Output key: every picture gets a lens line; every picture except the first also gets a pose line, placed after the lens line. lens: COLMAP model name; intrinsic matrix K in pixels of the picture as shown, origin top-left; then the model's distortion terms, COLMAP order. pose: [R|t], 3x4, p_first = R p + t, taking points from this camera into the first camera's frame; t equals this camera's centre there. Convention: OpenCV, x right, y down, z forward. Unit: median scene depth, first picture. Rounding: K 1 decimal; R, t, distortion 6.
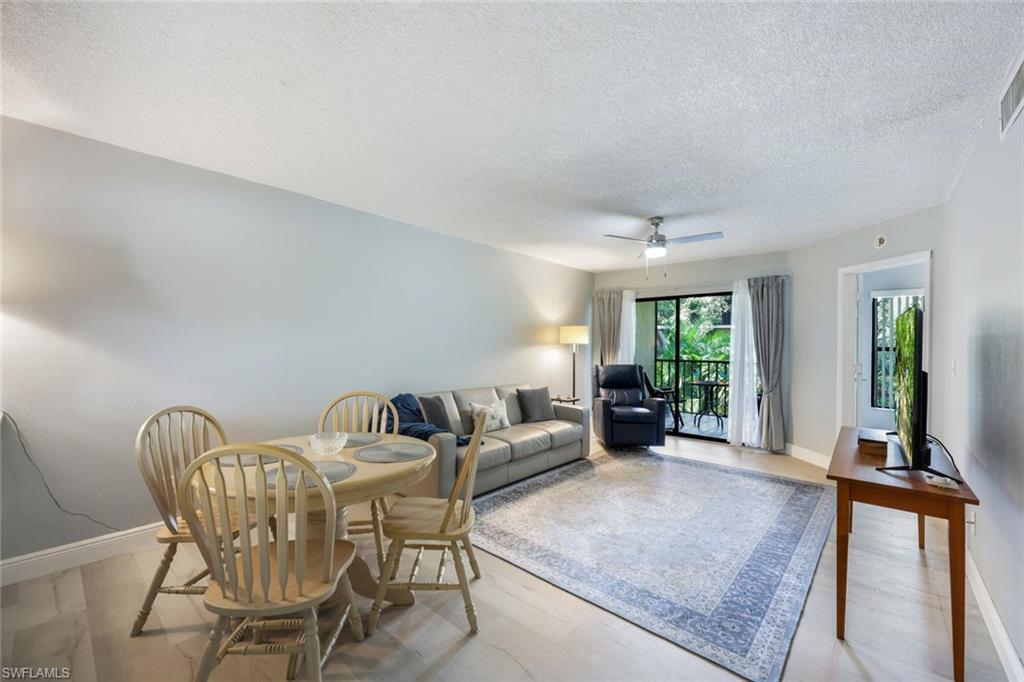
lens RADIAL K [[418.8, 0, 503.9], [0, 418.8, 342.3], [0, 0, 1]] dist [0.003674, -0.000092]
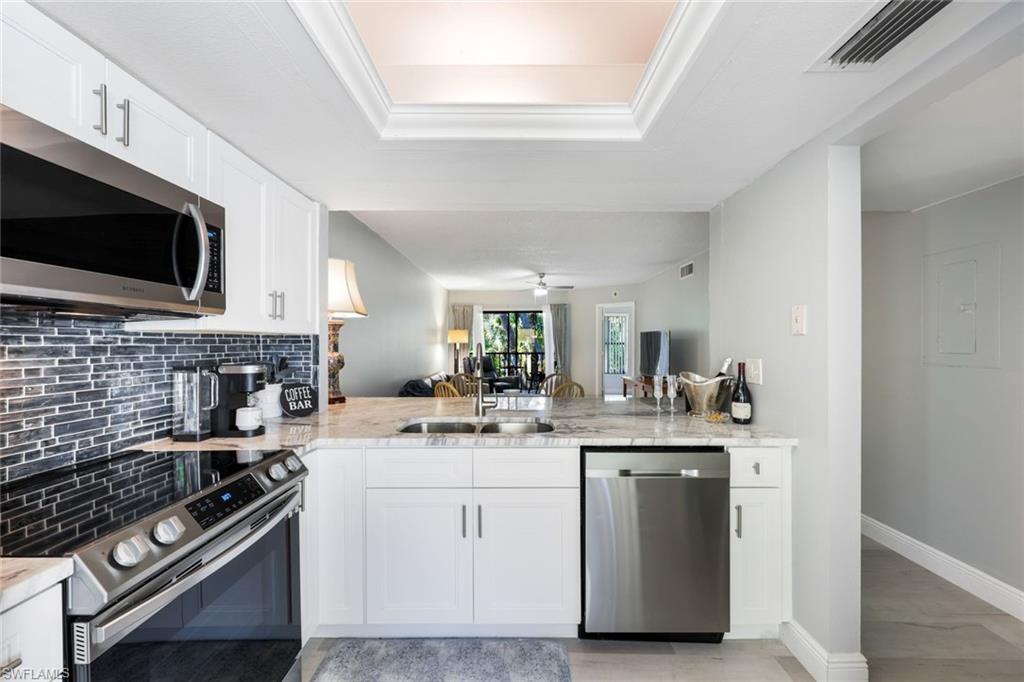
lens RADIAL K [[418.8, 0, 510.6], [0, 418.8, 342.2], [0, 0, 1]] dist [0.003674, -0.000092]
pose [[0.751812, -0.015996, 0.659184, -0.721809], [0.005323, 0.999820, 0.018191, -0.027275], [-0.659356, -0.010167, 0.751762, -0.206967]]
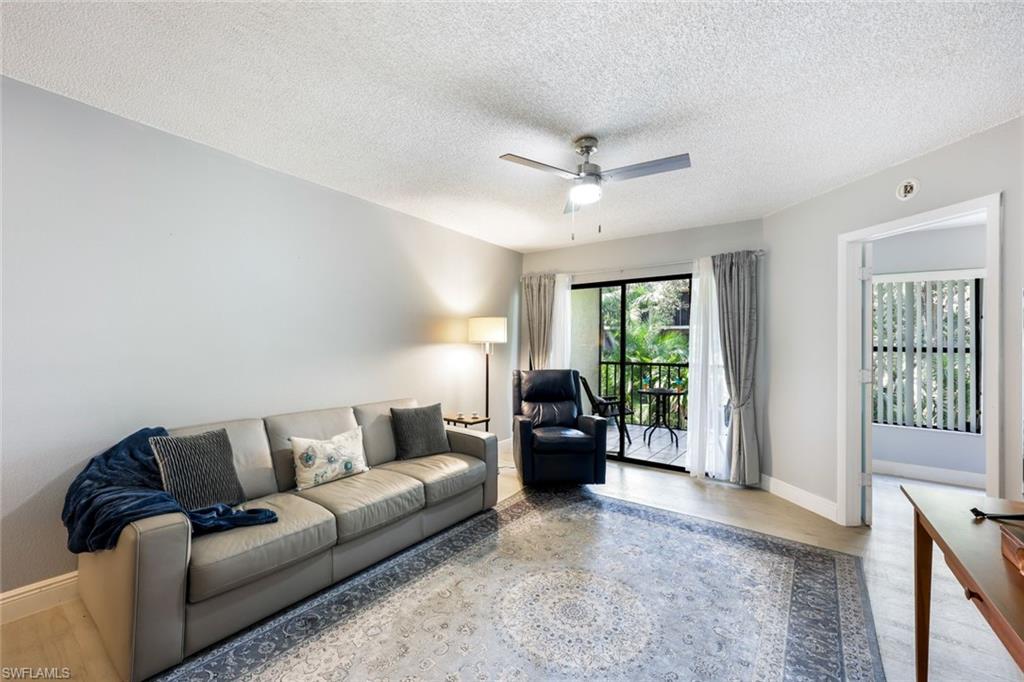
lens RADIAL K [[418.8, 0, 503.6], [0, 418.8, 342.6], [0, 0, 1]] dist [0.003674, -0.000092]
pose [[0.994598, 0.000259, 0.103801, 0.136303], [0.000066, 0.999995, -0.003130, 0.008057], [-0.103801, 0.003120, 0.994593, 0.303385]]
